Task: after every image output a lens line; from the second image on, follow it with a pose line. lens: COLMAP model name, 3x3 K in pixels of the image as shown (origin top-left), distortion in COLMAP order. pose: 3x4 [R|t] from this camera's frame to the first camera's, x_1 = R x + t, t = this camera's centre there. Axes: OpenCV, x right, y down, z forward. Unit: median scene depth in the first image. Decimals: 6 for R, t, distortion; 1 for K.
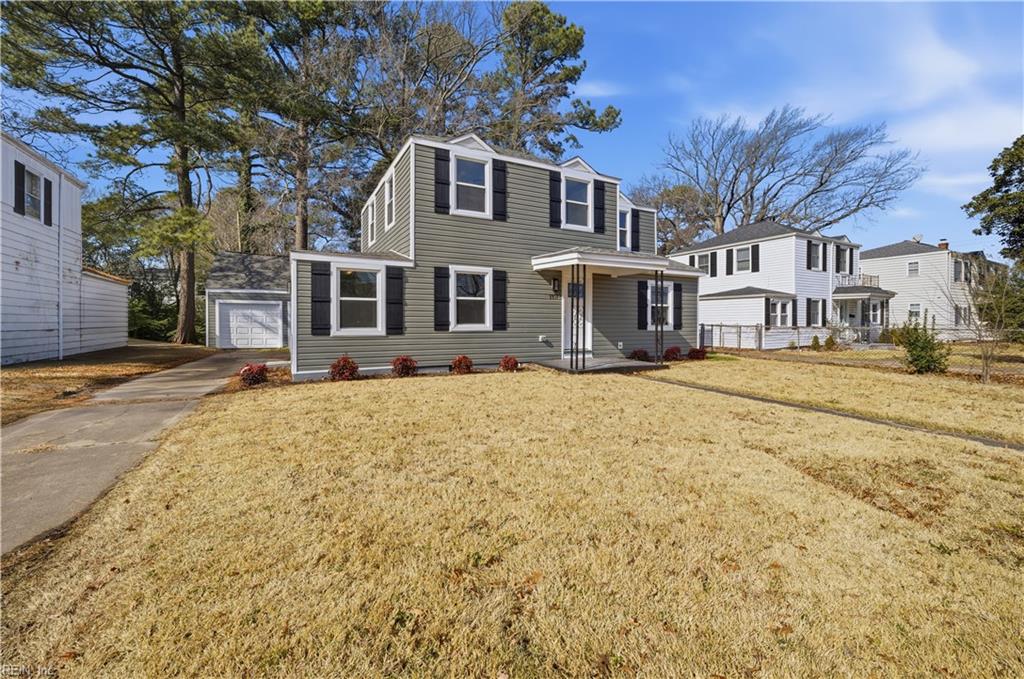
lens RADIAL K [[415.5, 0, 520.0], [0, 415.5, 324.2], [0, 0, 1]] dist [-0.016549, 0.001315]
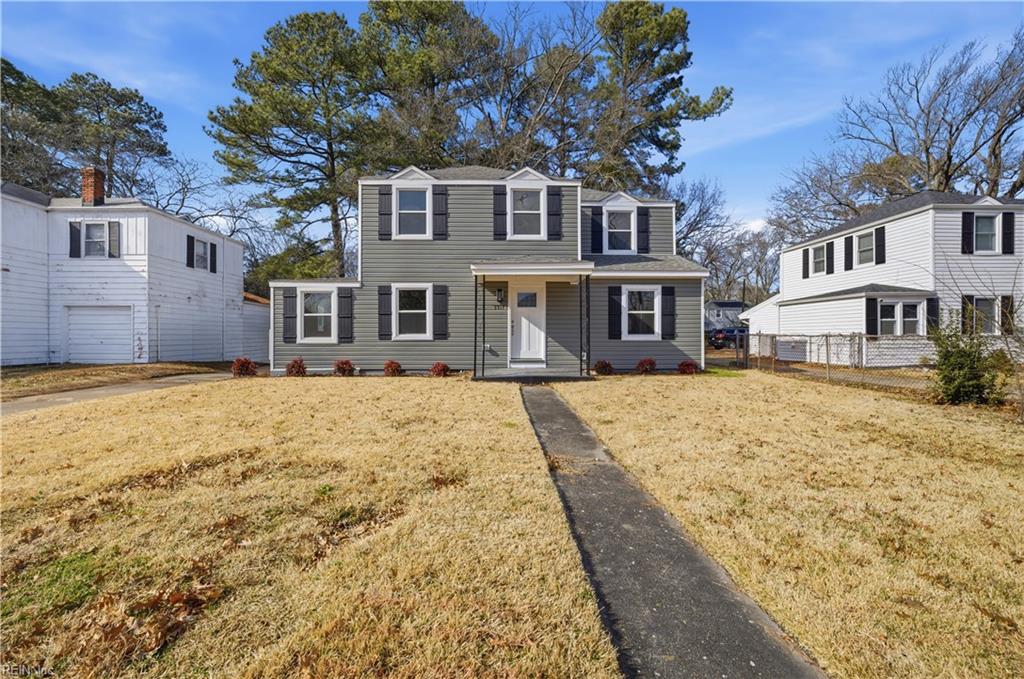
lens RADIAL K [[415.5, 0, 521.8], [0, 415.5, 336.6], [0, 0, 1]] dist [-0.016549, 0.001315]
pose [[0.900663, -0.004883, -0.434491, 0.576489], [0.003291, 0.999985, -0.004415, 0.011829], [0.434506, 0.002547, 0.900665, 0.095982]]
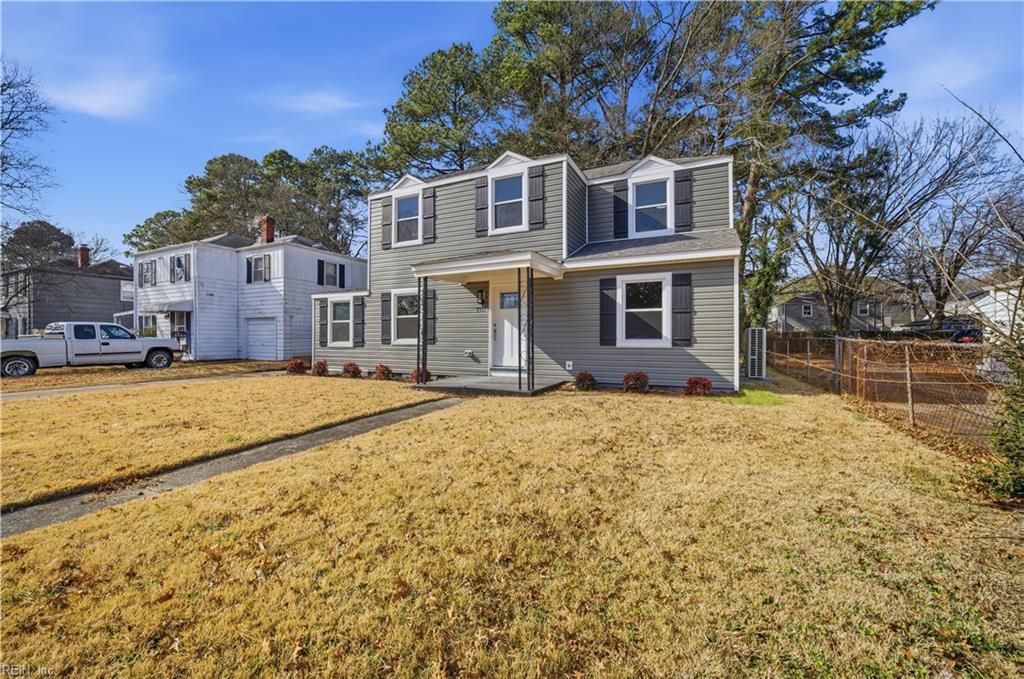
lens RADIAL K [[415.5, 0, 514.6], [0, 415.5, 338.9], [0, 0, 1]] dist [-0.016549, 0.001315]
pose [[0.590205, -0.003275, -0.807247, 0.888430], [0.001786, 0.999995, -0.002751, 0.003722], [0.807252, 0.000181, 0.590207, 0.499360]]
